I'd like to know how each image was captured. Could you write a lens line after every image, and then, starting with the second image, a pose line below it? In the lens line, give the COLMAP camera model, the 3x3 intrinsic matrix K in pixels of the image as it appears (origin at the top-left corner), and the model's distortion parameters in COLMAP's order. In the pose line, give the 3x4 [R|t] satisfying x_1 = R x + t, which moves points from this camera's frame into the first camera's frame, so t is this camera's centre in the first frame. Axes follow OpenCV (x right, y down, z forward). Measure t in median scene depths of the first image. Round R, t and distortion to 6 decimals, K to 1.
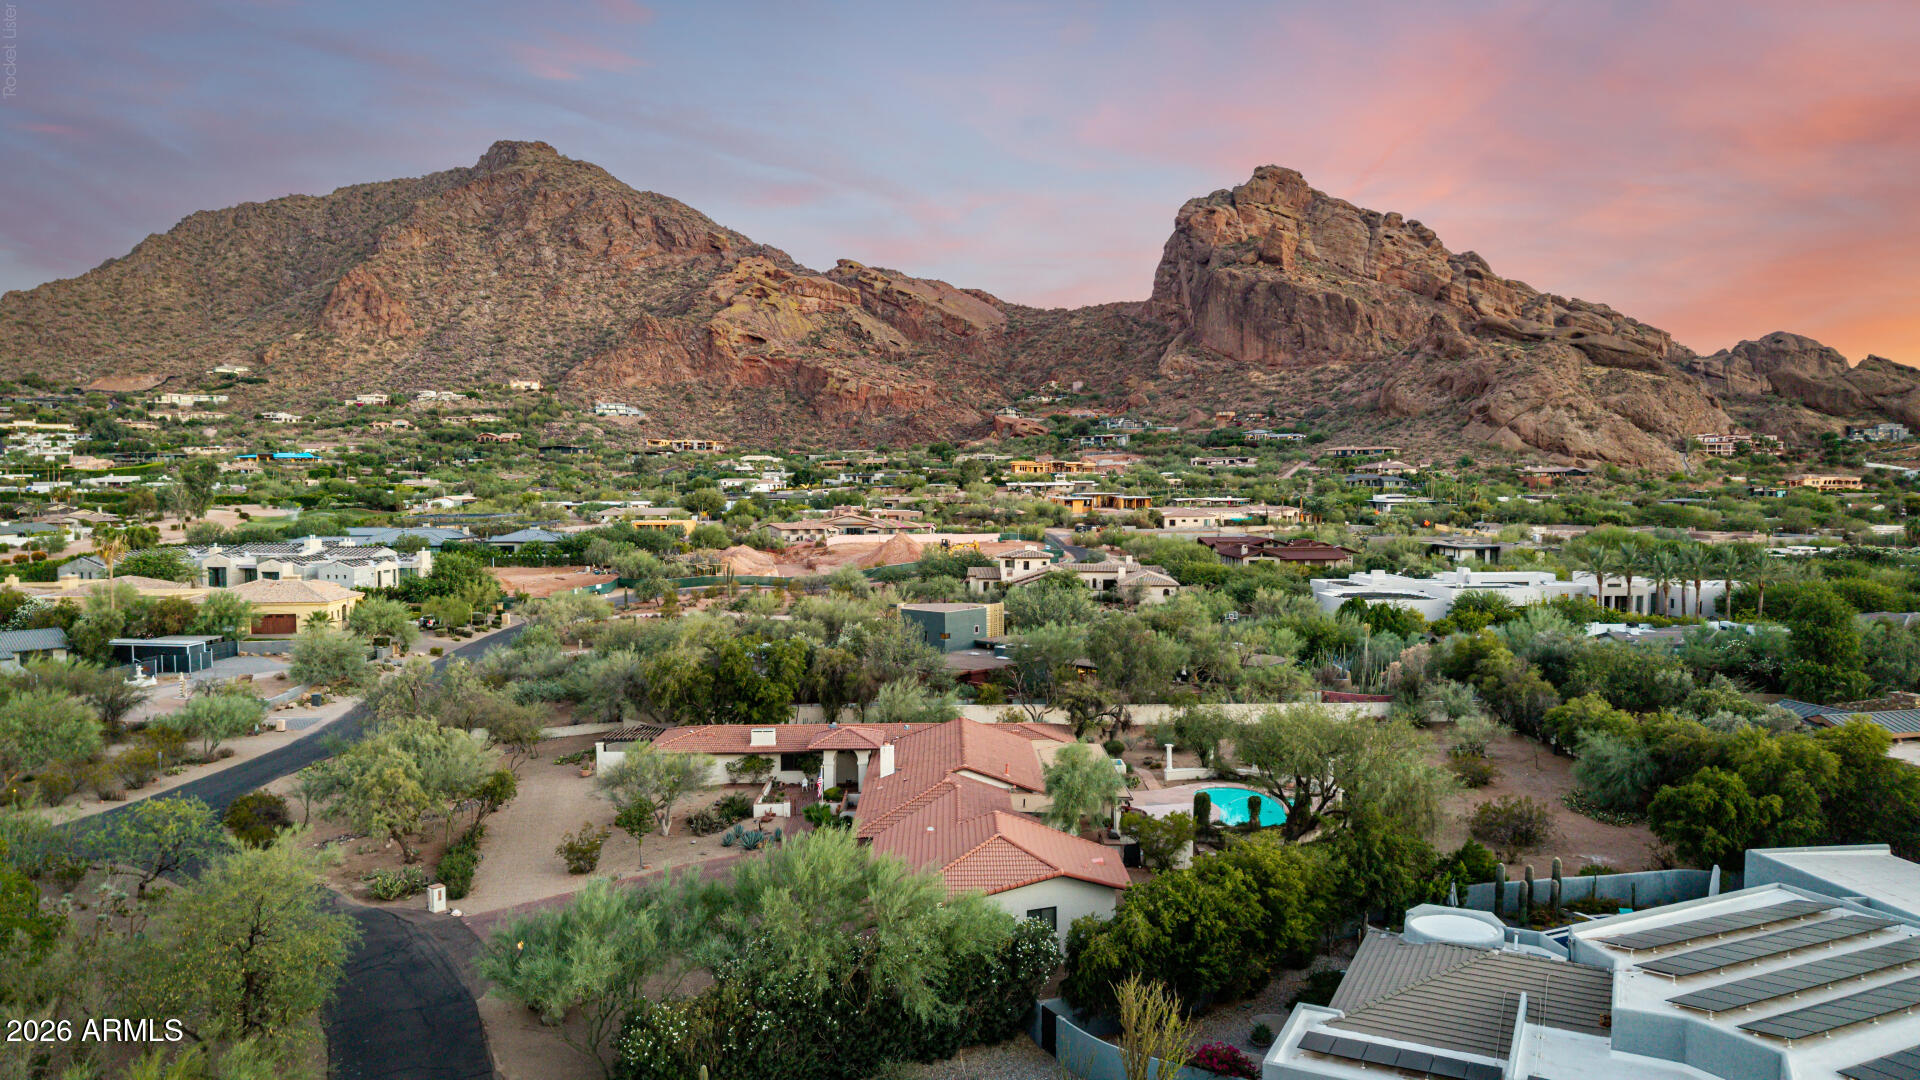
lens RADIAL K [[1290.4, 0, 956.9], [0, 1290.4, 551.3], [0, 0, 1]] dist [0.035456, -0.037723]
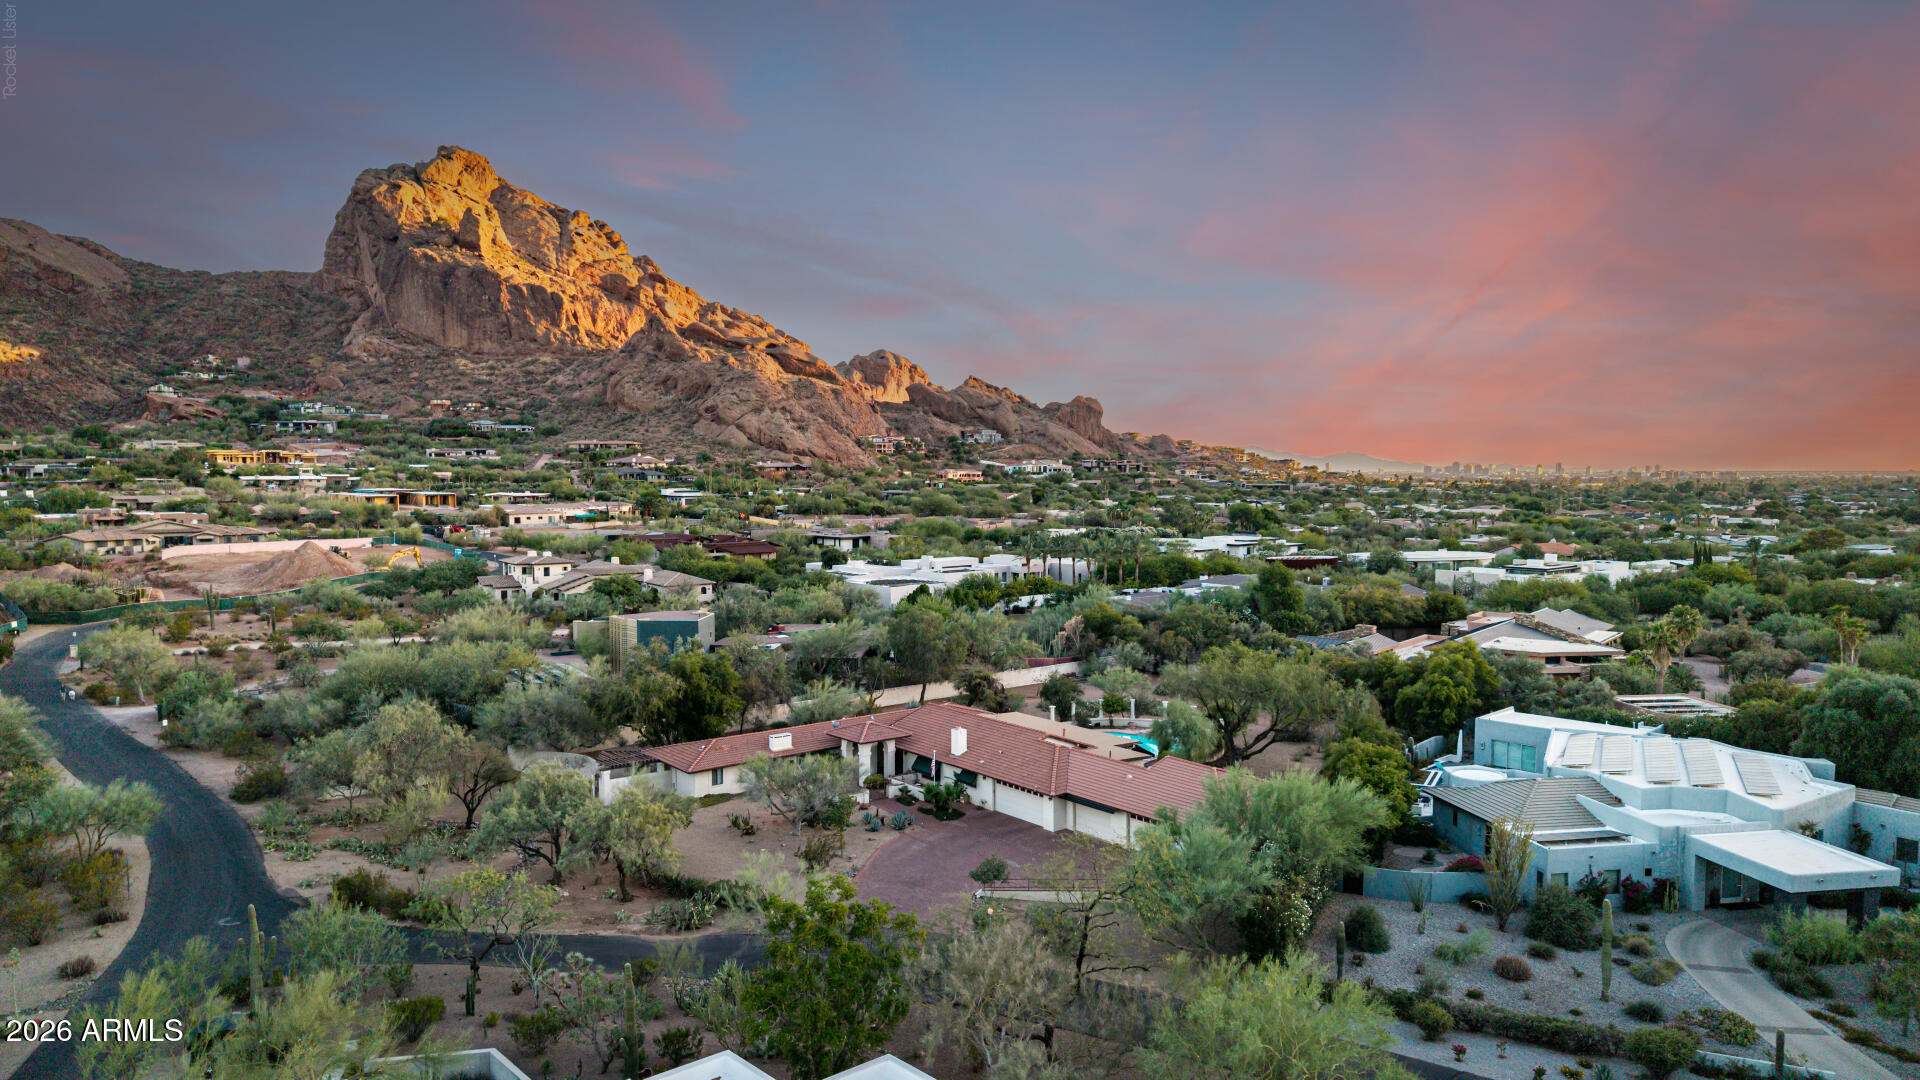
lens RADIAL K [[1290.4, 0, 959.5], [0, 1290.4, 538.9], [0, 0, 1]] dist [0.035456, -0.037723]
pose [[0.791873, -0.030957, 0.609900, -0.068169], [0.030367, 0.999475, 0.011304, -0.003664], [-0.609930, 0.009570, 0.792397, 0.002978]]
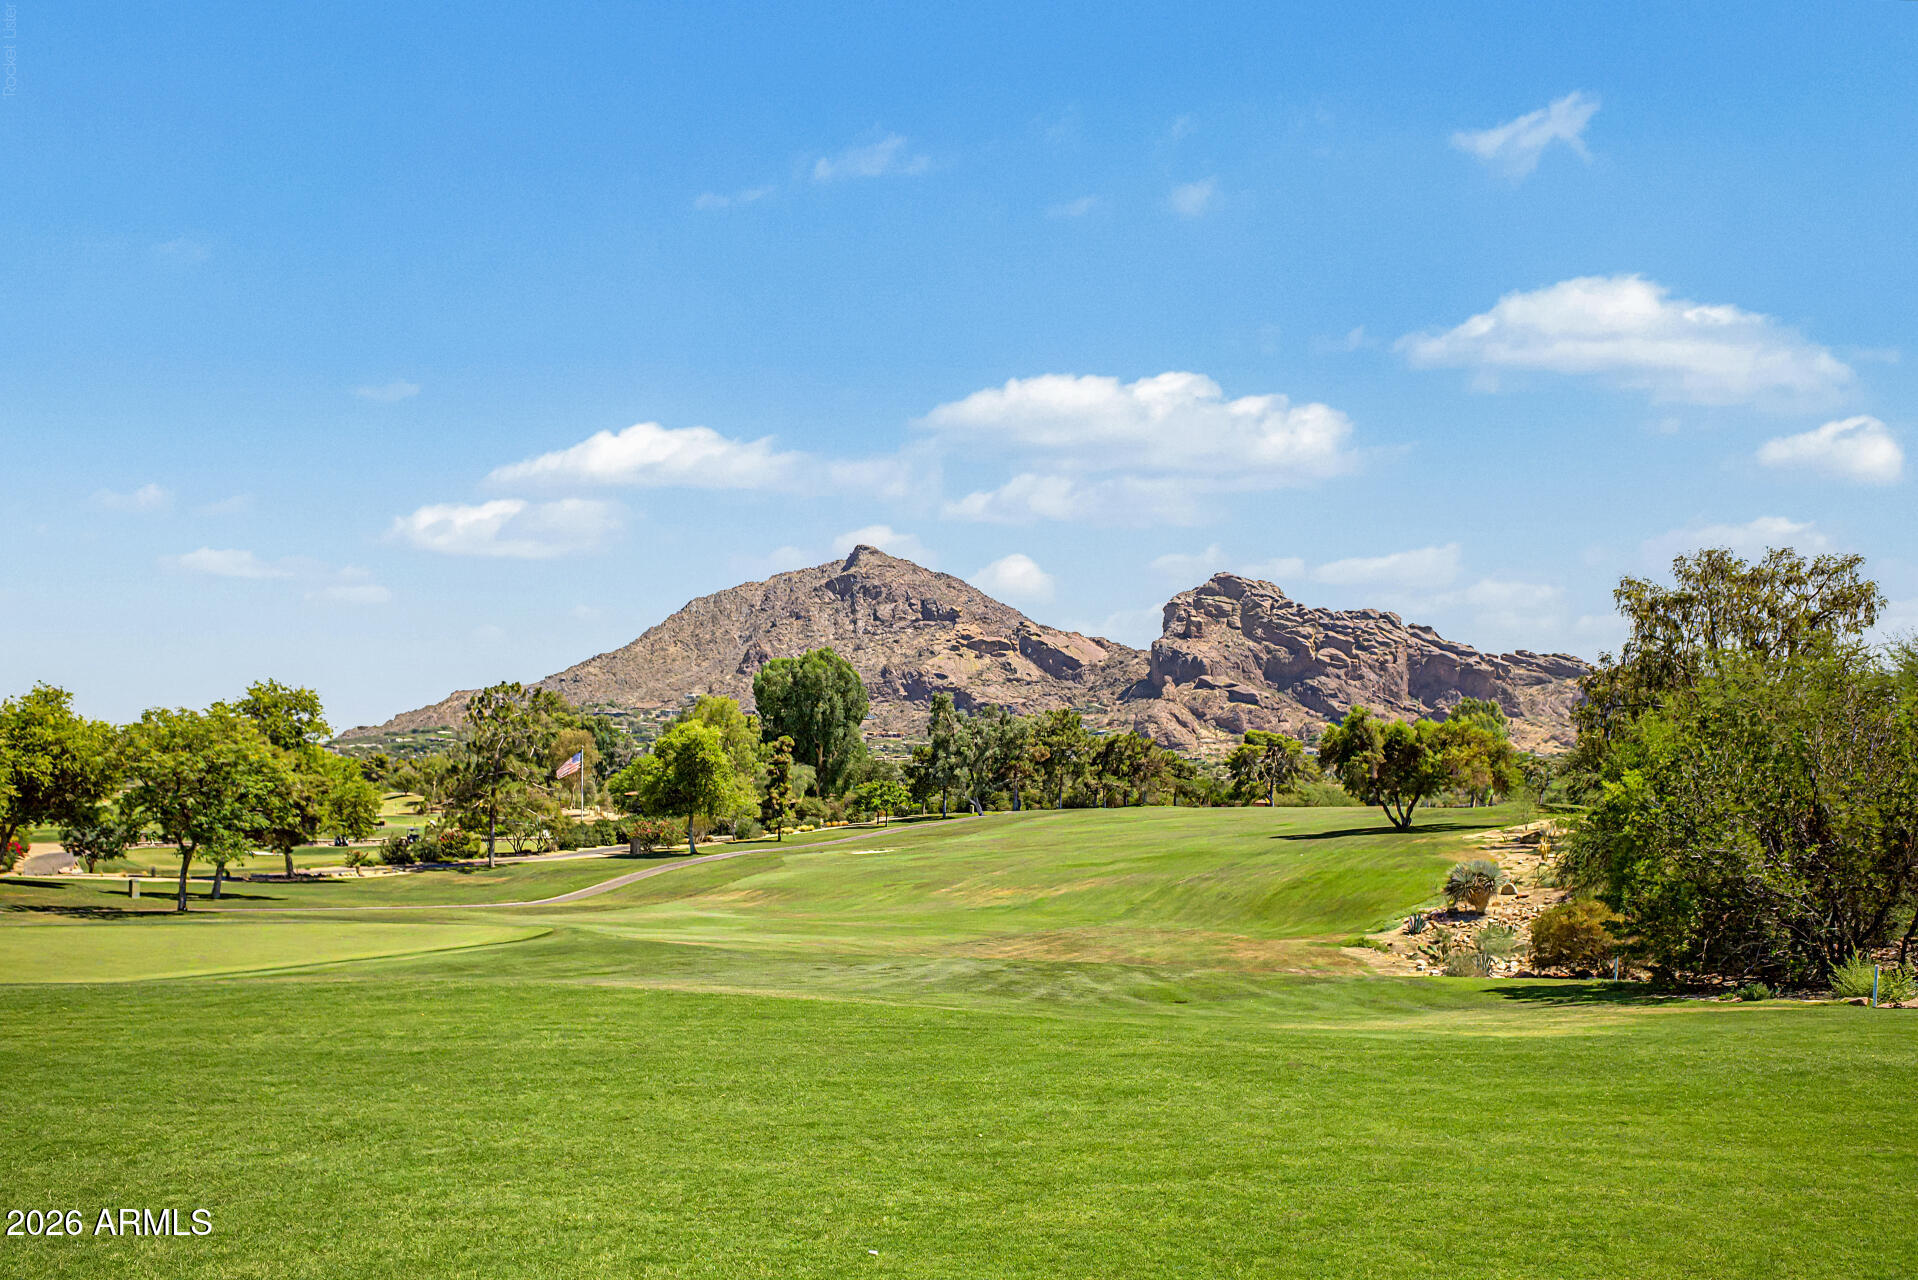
lens RADIAL K [[1716.4, 0, 978.4], [0, 1716.4, 624.9], [0, 0, 1]] dist [0.013304, 0.035396]
pose [[0.922288, -0.020569, -0.385956, 0.912937], [-0.031452, 0.991277, -0.127986, 0.080310], [0.385222, 0.130179, 0.913596, -1.328531]]
